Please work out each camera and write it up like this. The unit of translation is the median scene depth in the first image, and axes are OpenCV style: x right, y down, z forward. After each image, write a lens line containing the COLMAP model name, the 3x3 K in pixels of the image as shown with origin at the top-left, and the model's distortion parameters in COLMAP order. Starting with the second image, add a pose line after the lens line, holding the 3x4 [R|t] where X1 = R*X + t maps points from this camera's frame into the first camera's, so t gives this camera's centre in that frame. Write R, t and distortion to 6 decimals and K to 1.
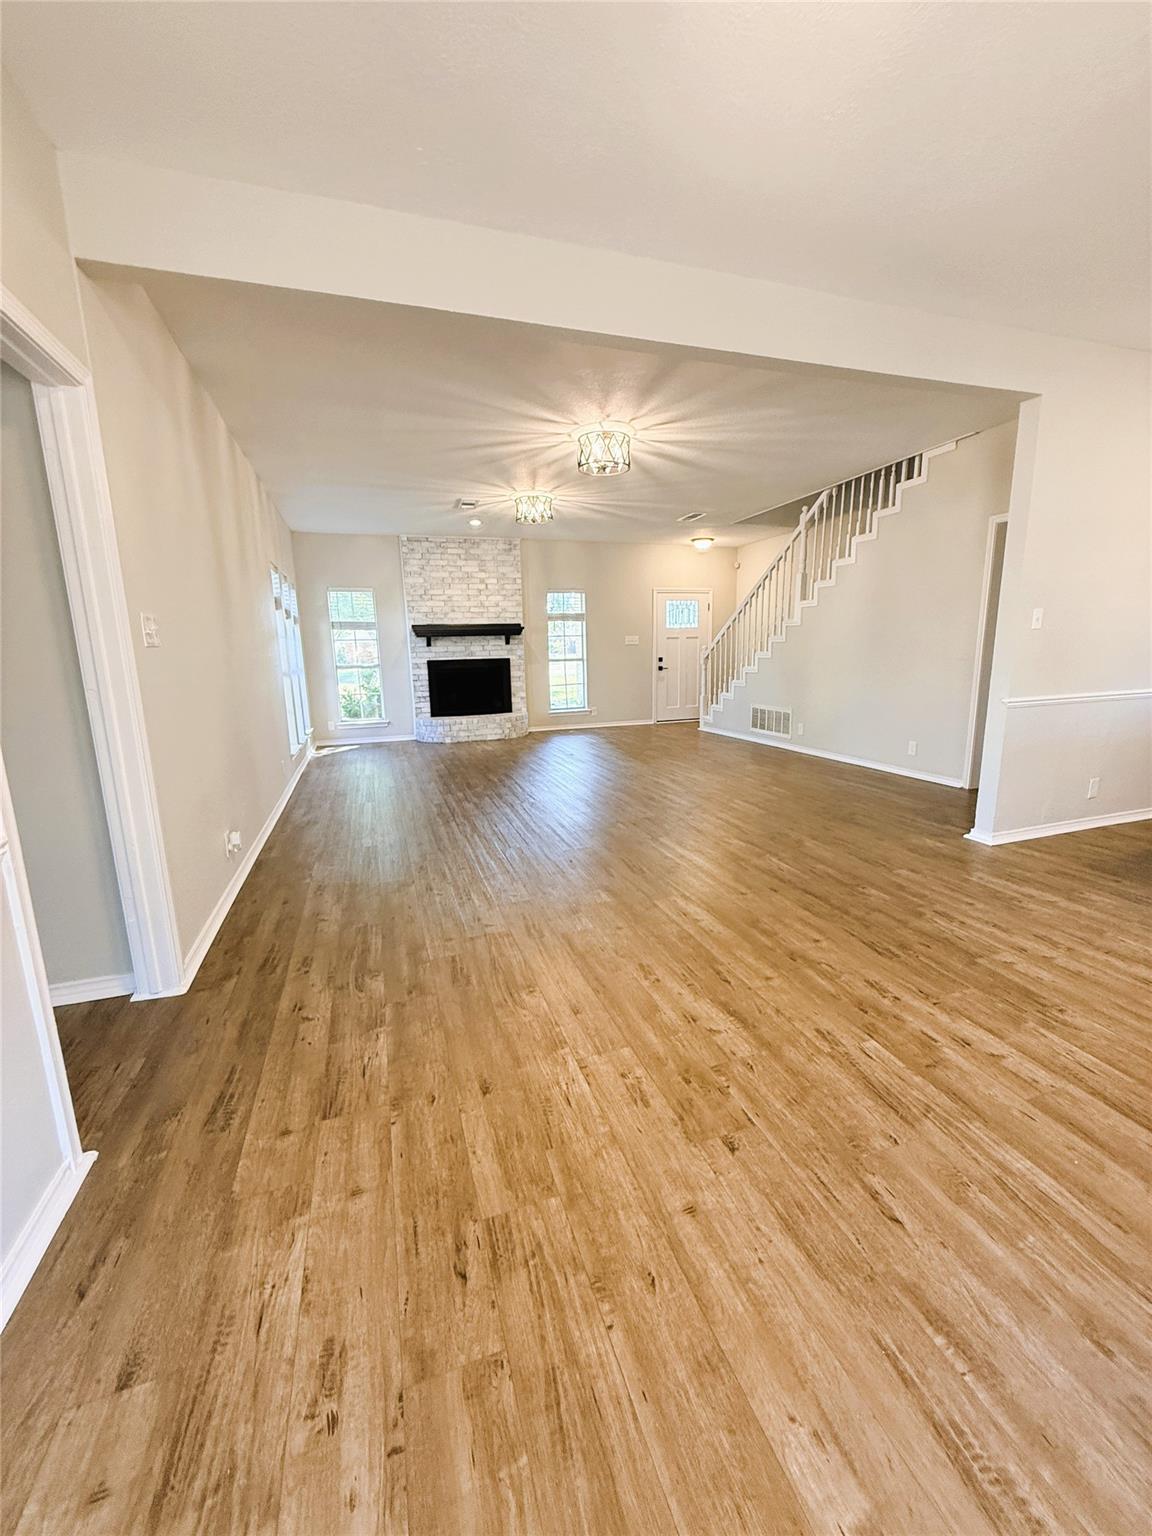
lens RADIAL K [[611.5, 0, 576.5], [0, 611.5, 766.1], [0, 0, 1]] dist [-0.002263, -0.000365]
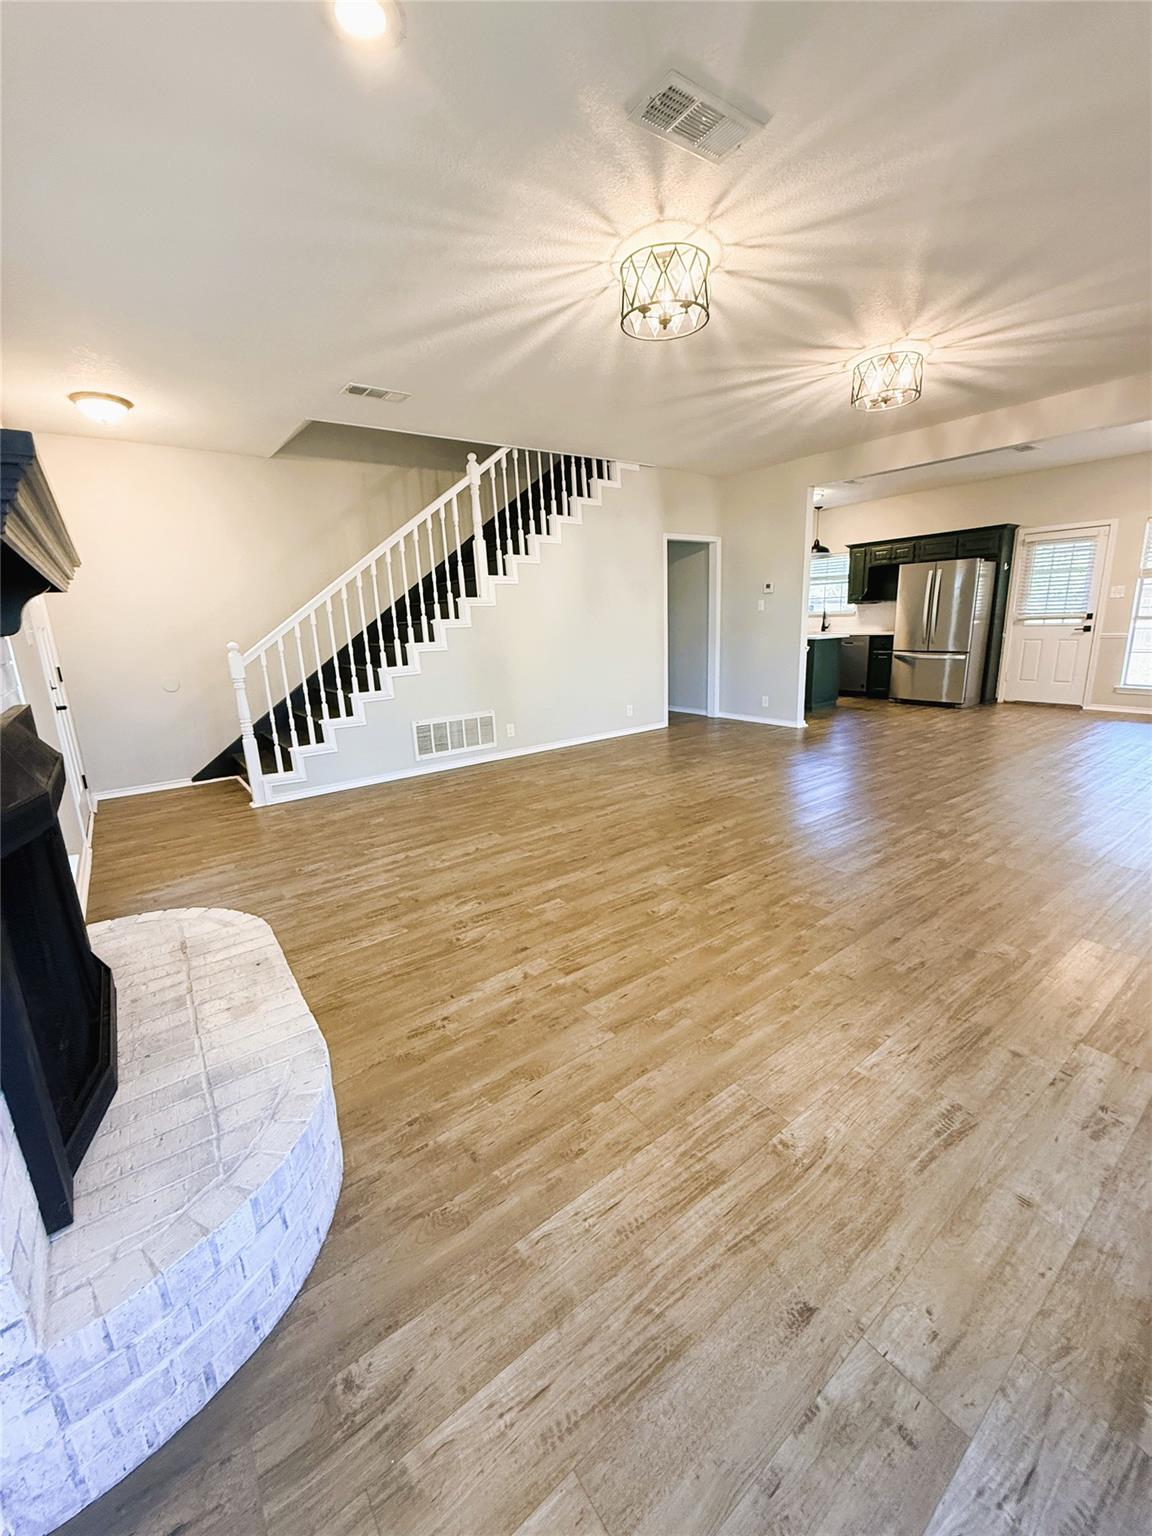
lens RADIAL K [[611.5, 0, 576.5], [0, 611.5, 766.1], [0, 0, 1]] dist [-0.002263, -0.000365]
pose [[-0.315907, -0.184272, 0.930723, -0.480099], [0.232220, 0.936106, 0.264159, -0.226196], [-0.919933, 0.299582, -0.252931, 1.200056]]
